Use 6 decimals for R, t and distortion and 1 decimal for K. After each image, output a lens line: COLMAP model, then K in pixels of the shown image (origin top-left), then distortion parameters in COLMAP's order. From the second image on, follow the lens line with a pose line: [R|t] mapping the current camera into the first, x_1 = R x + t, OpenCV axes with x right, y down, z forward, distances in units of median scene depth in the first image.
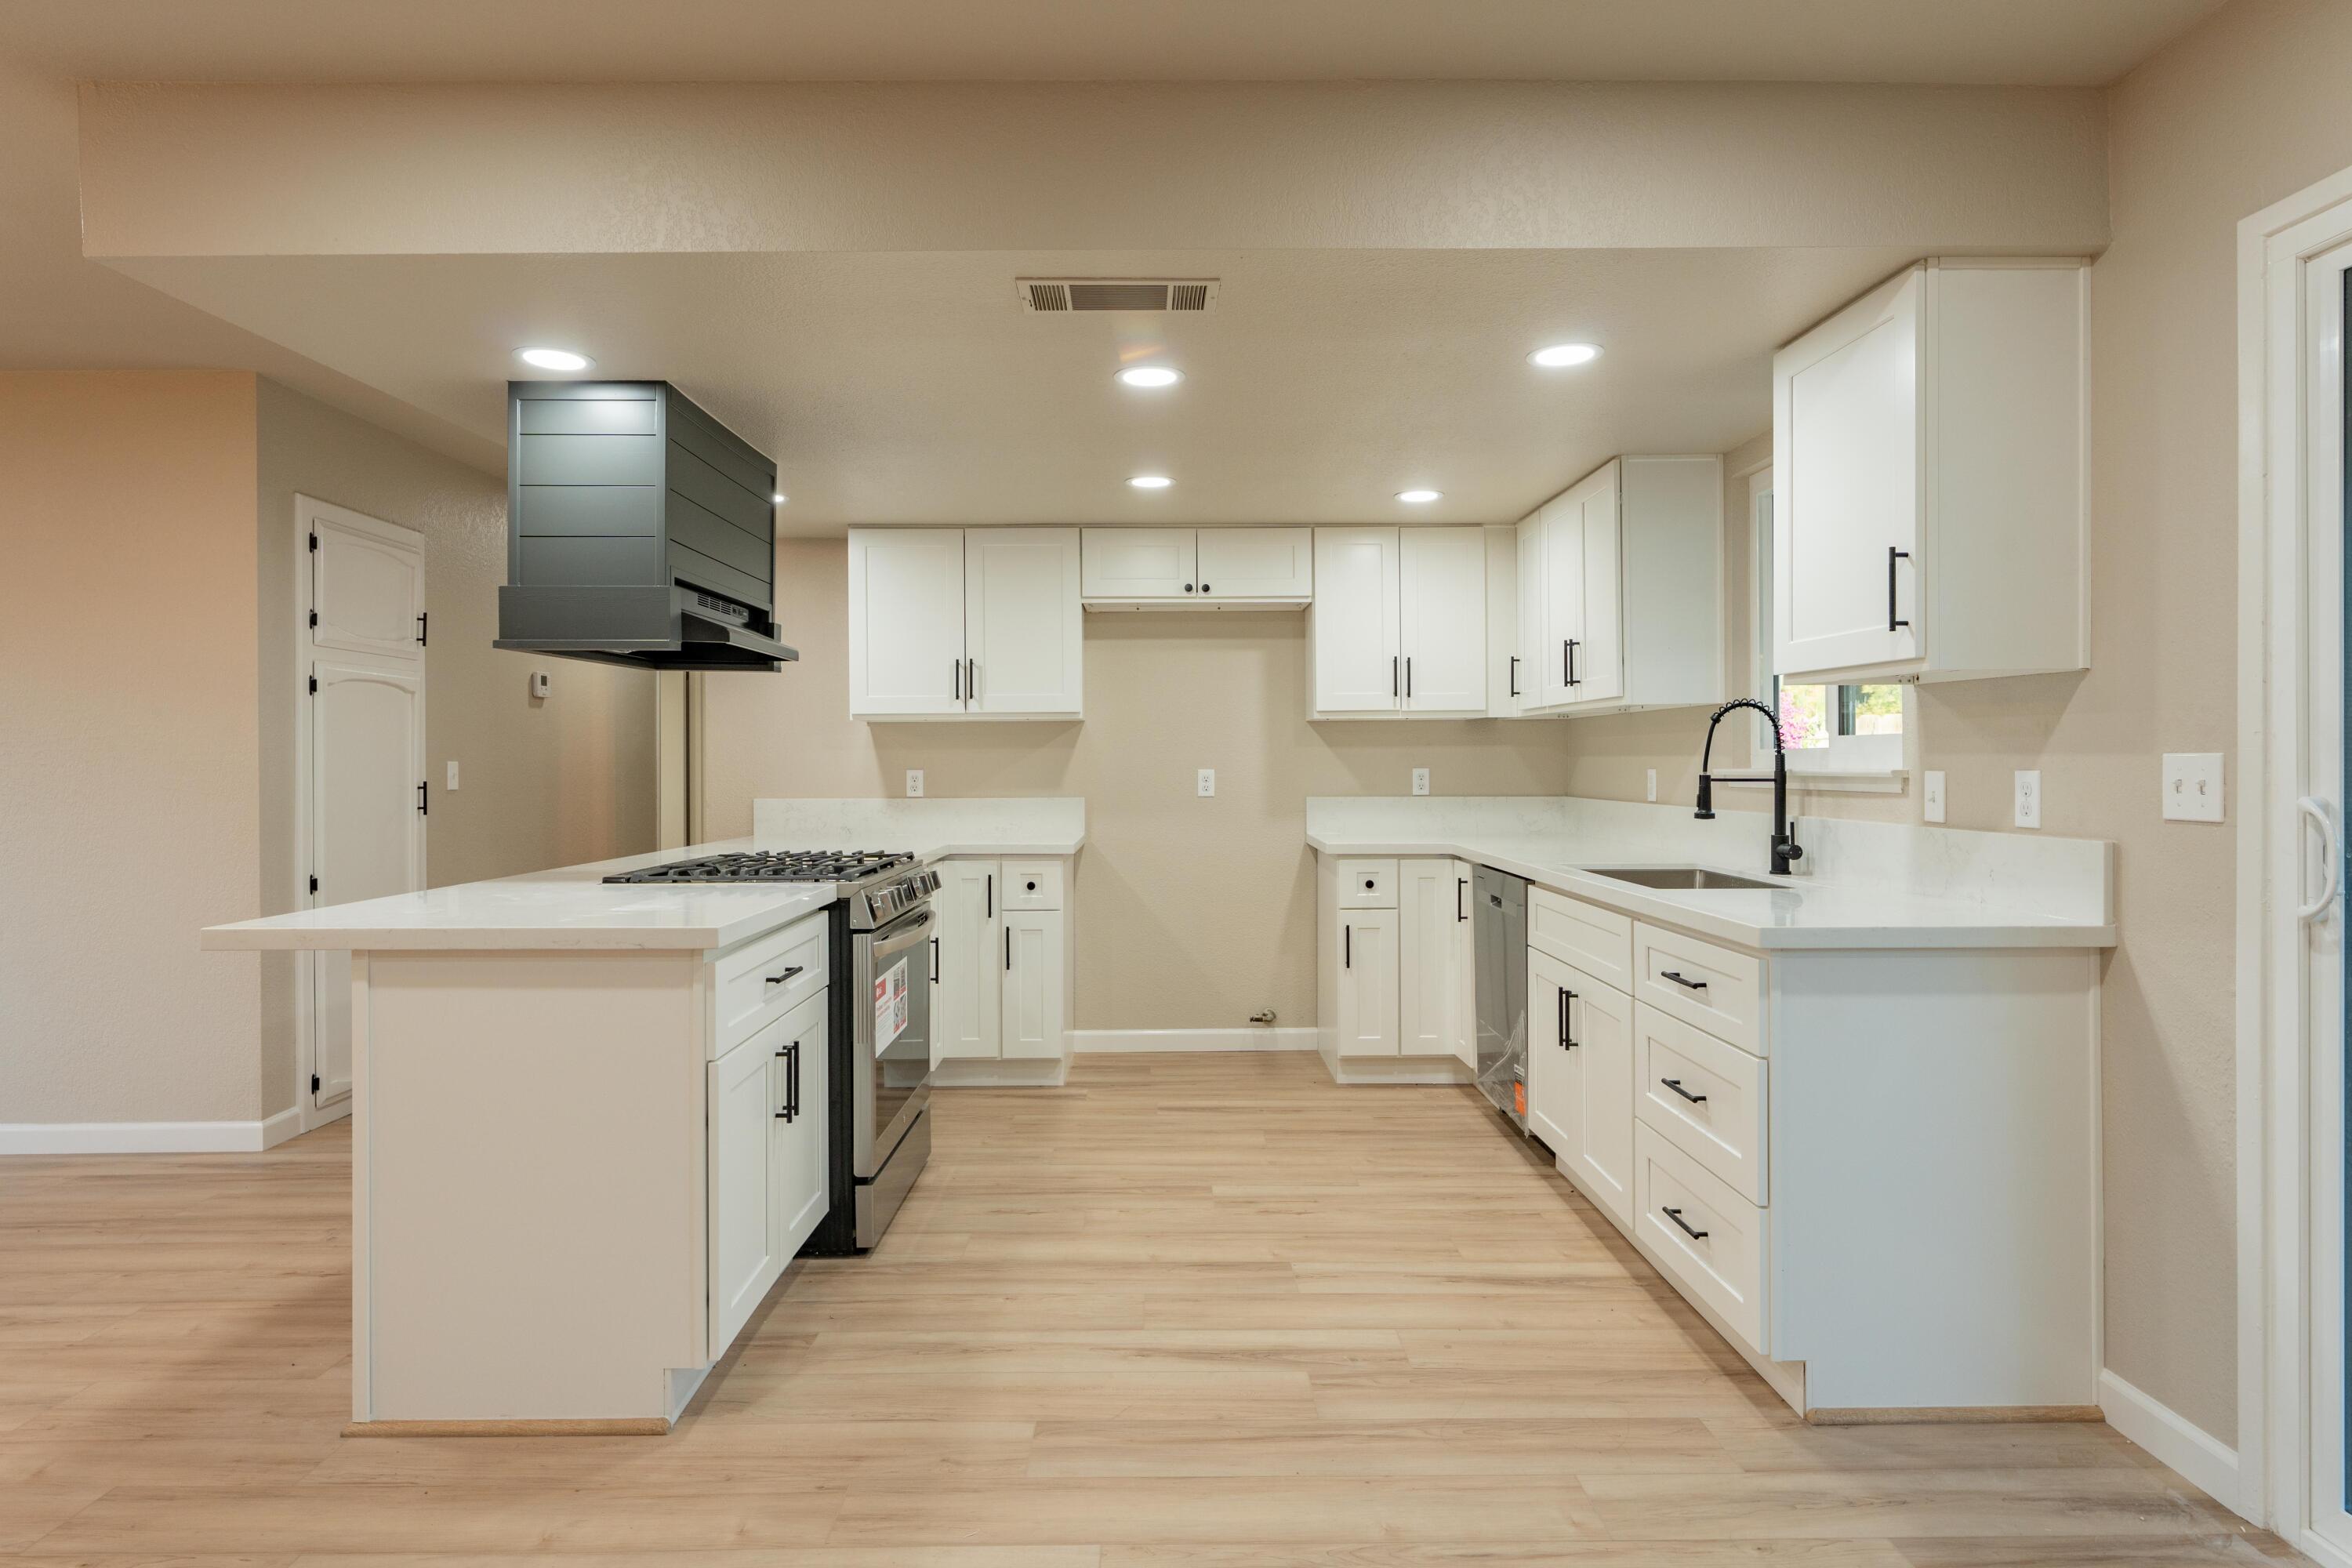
lens RADIAL K [[1249.7, 0, 1189.8], [0, 1249.7, 763.7], [0, 0, 1]] dist [0.001980, -0.001339]
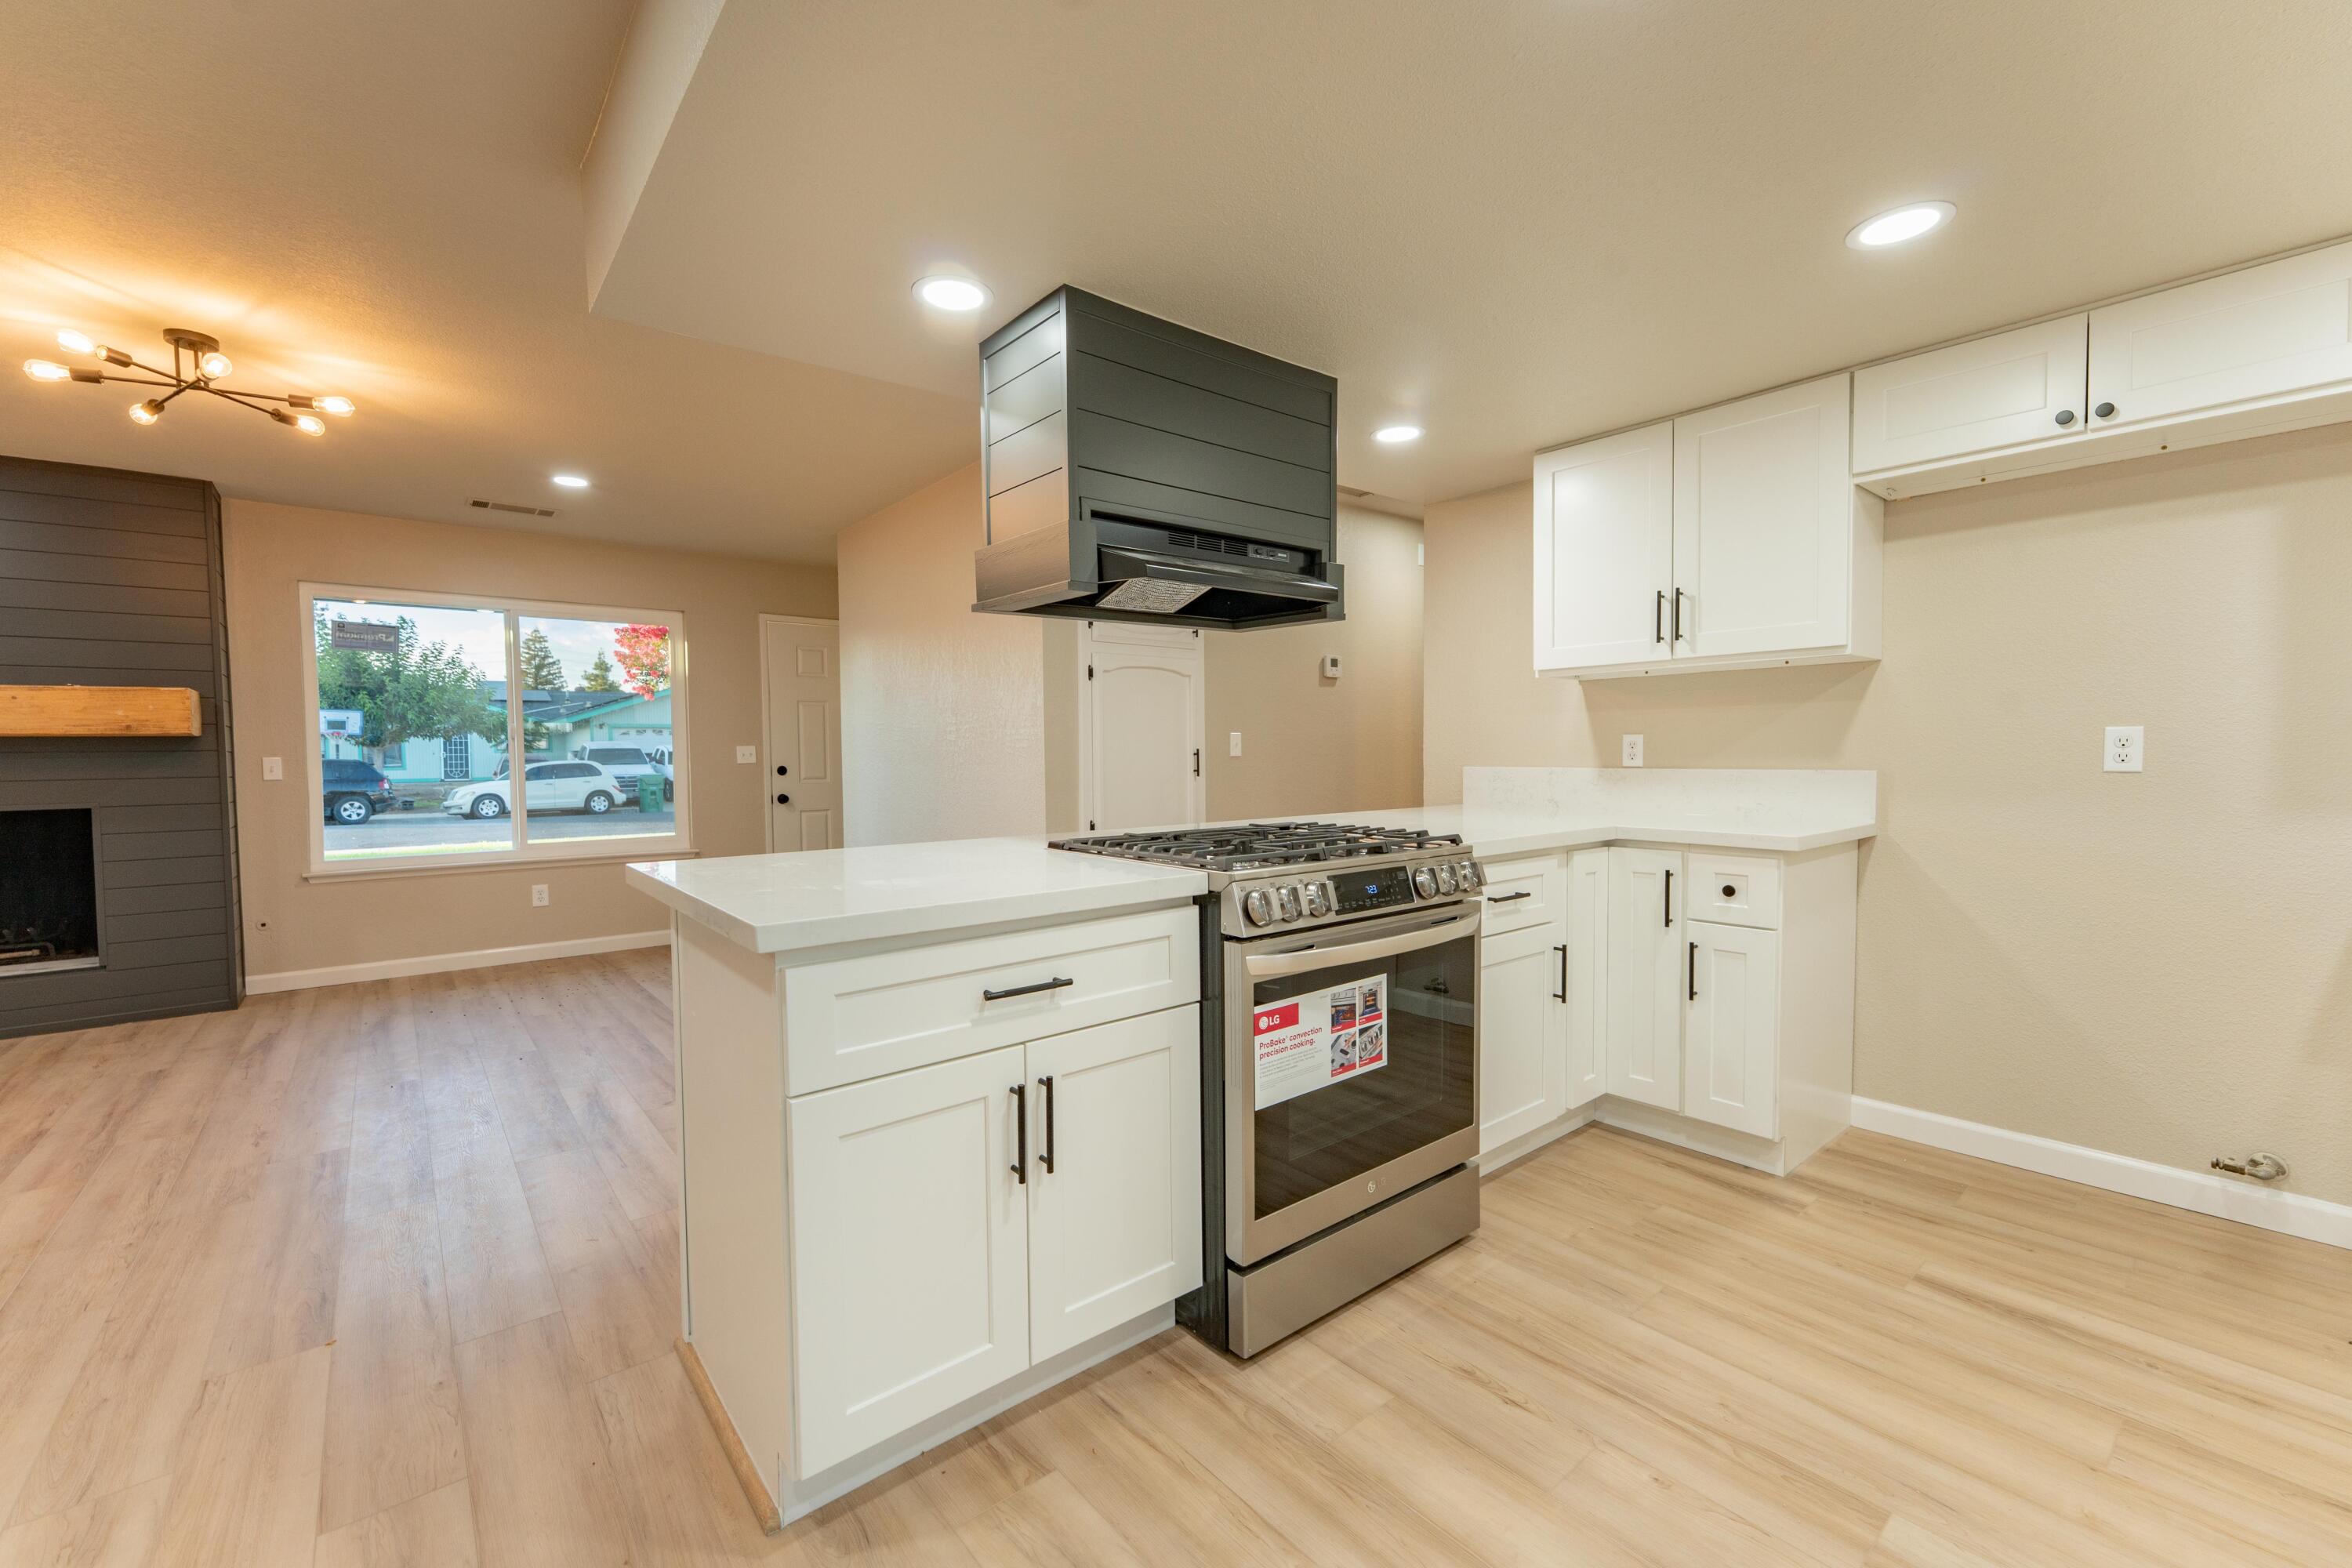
lens RADIAL K [[960.9, 0, 1164.1], [0, 960.9, 787.9], [0, 0, 1]] dist [0.001222, -0.001447]
pose [[0.615912, 0.028006, -0.787317, 0.139303], [0.007753, 0.999104, 0.041604, 0.017093], [0.787777, -0.031729, 0.615143, 0.532017]]
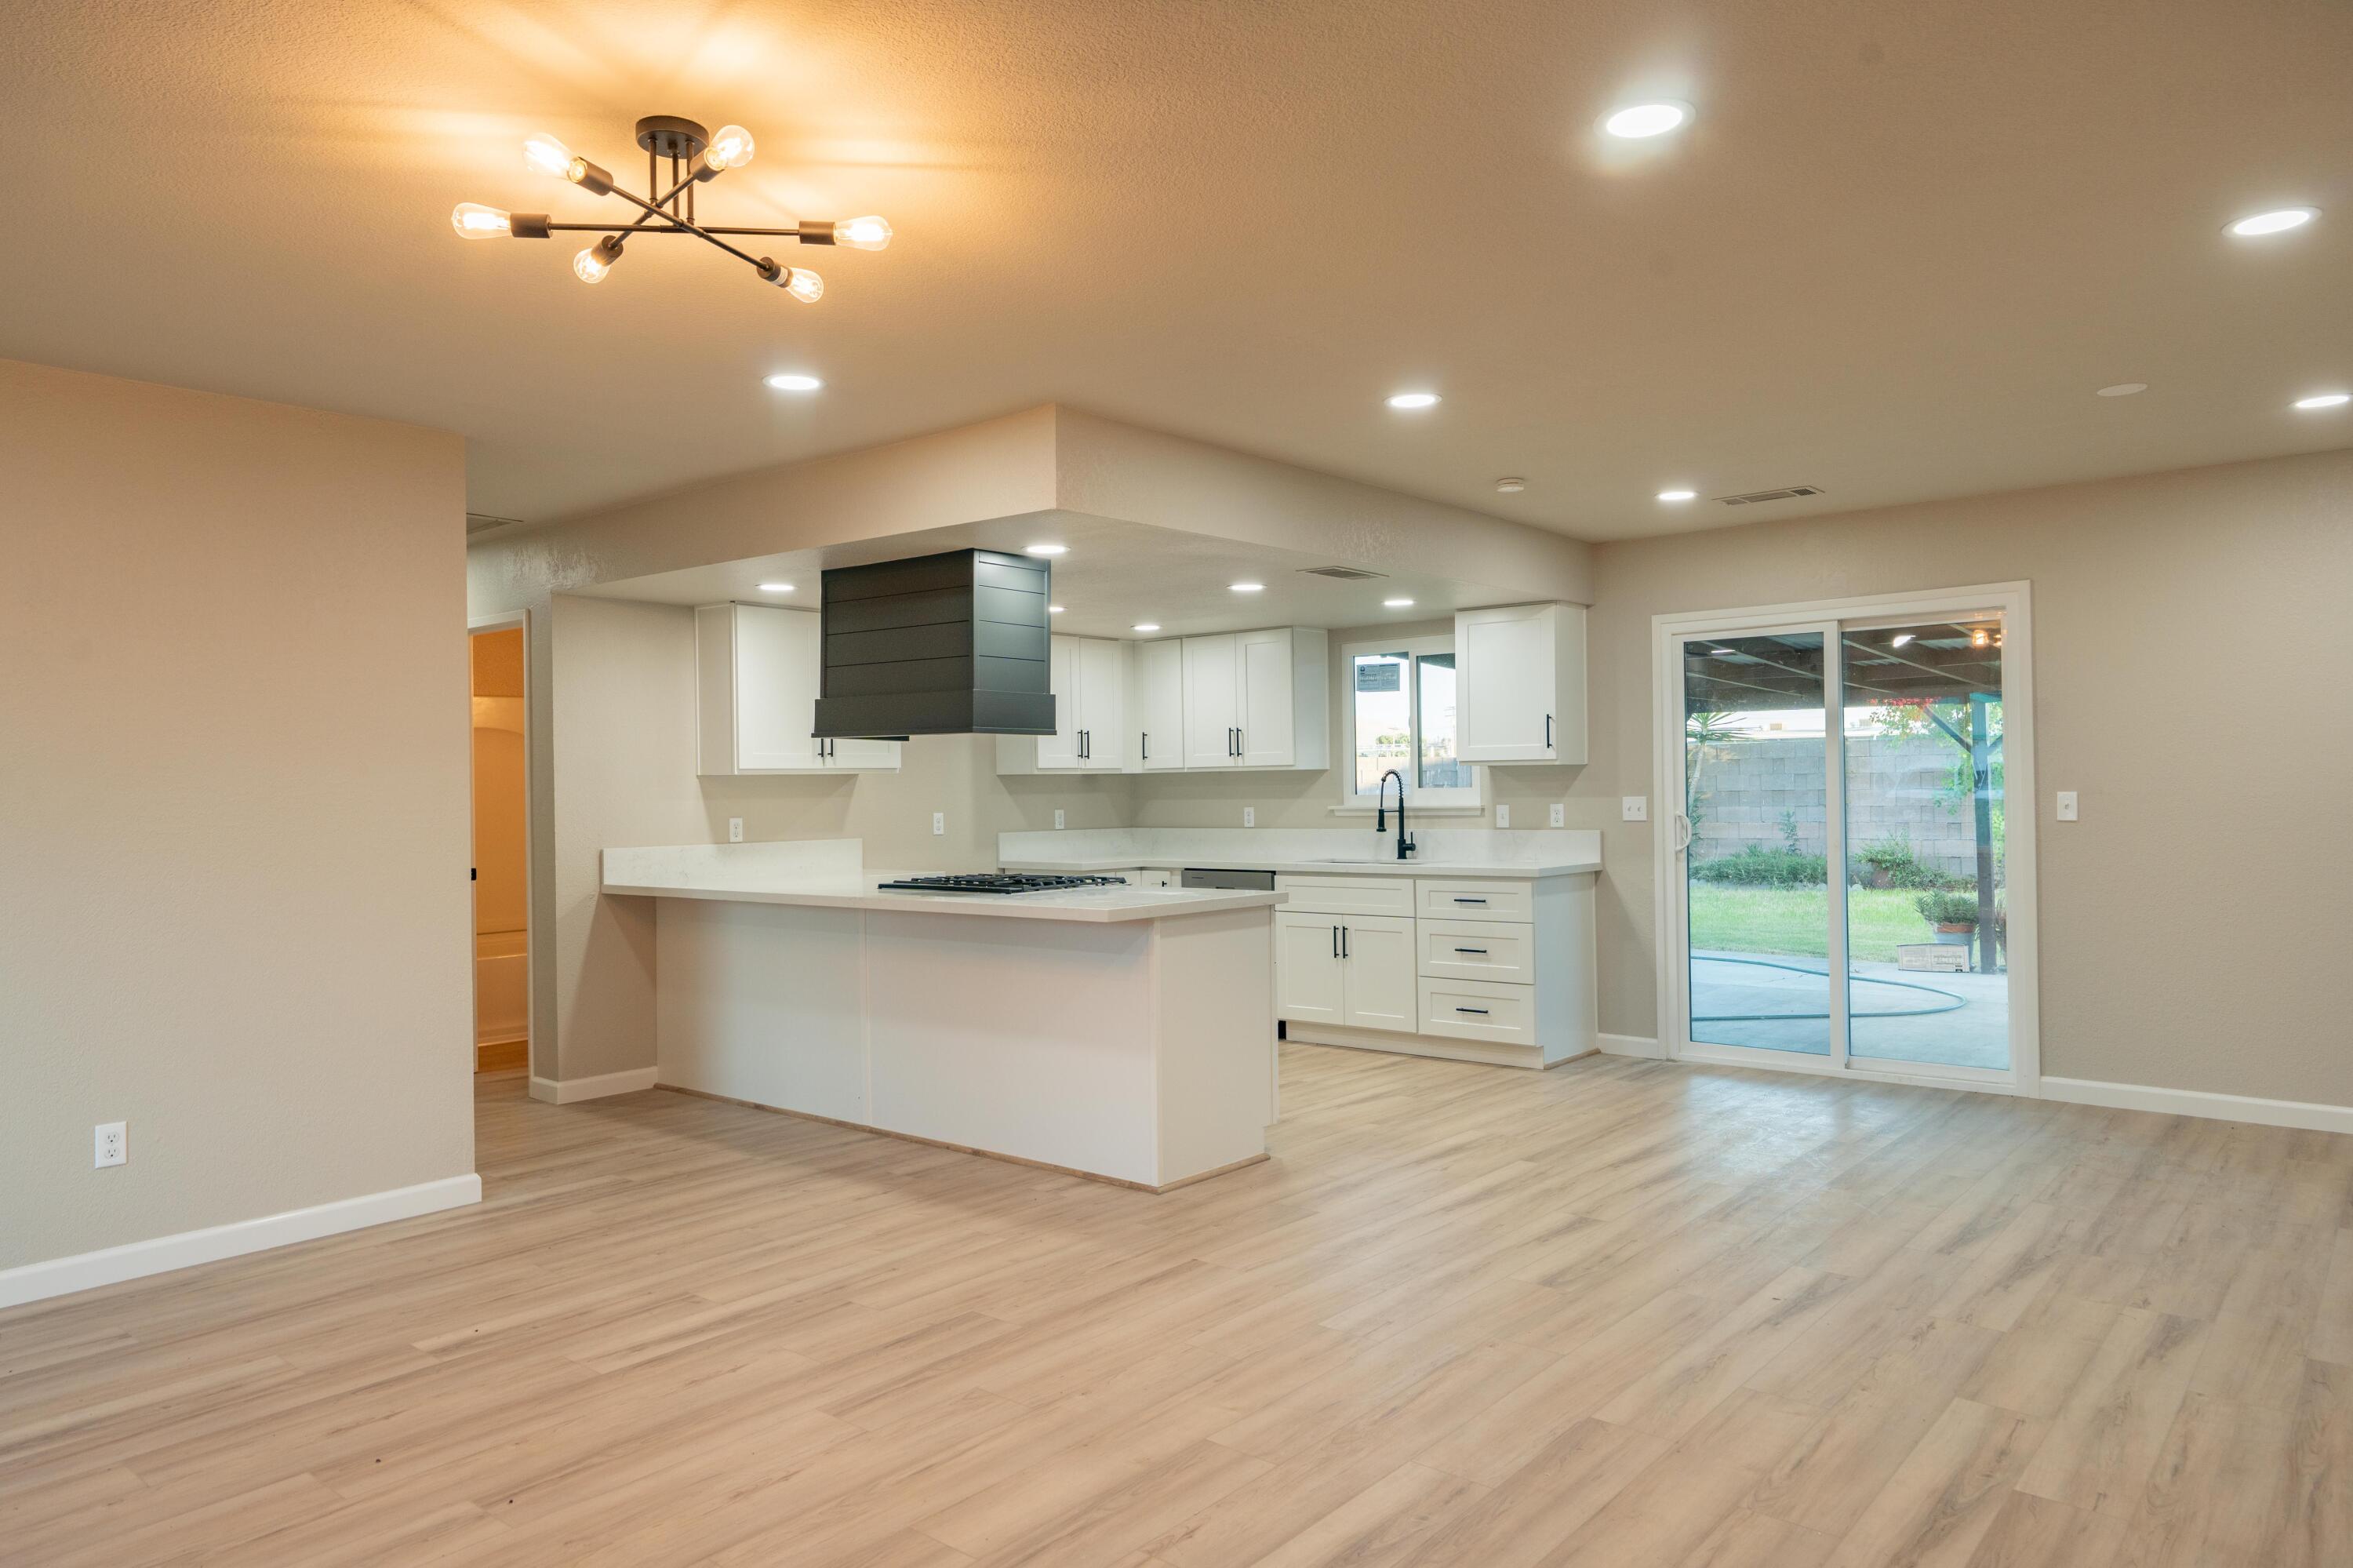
lens RADIAL K [[1470.7, 0, 1209.3], [0, 1470.7, 780.6], [0, 0, 1]] dist [-0.000863, 0.002153]
pose [[0.653941, -0.000562, 0.756545, -1.394170], [0.013114, 0.999858, -0.010593, -0.013412], [-0.756432, 0.016848, 0.653856, -0.263603]]
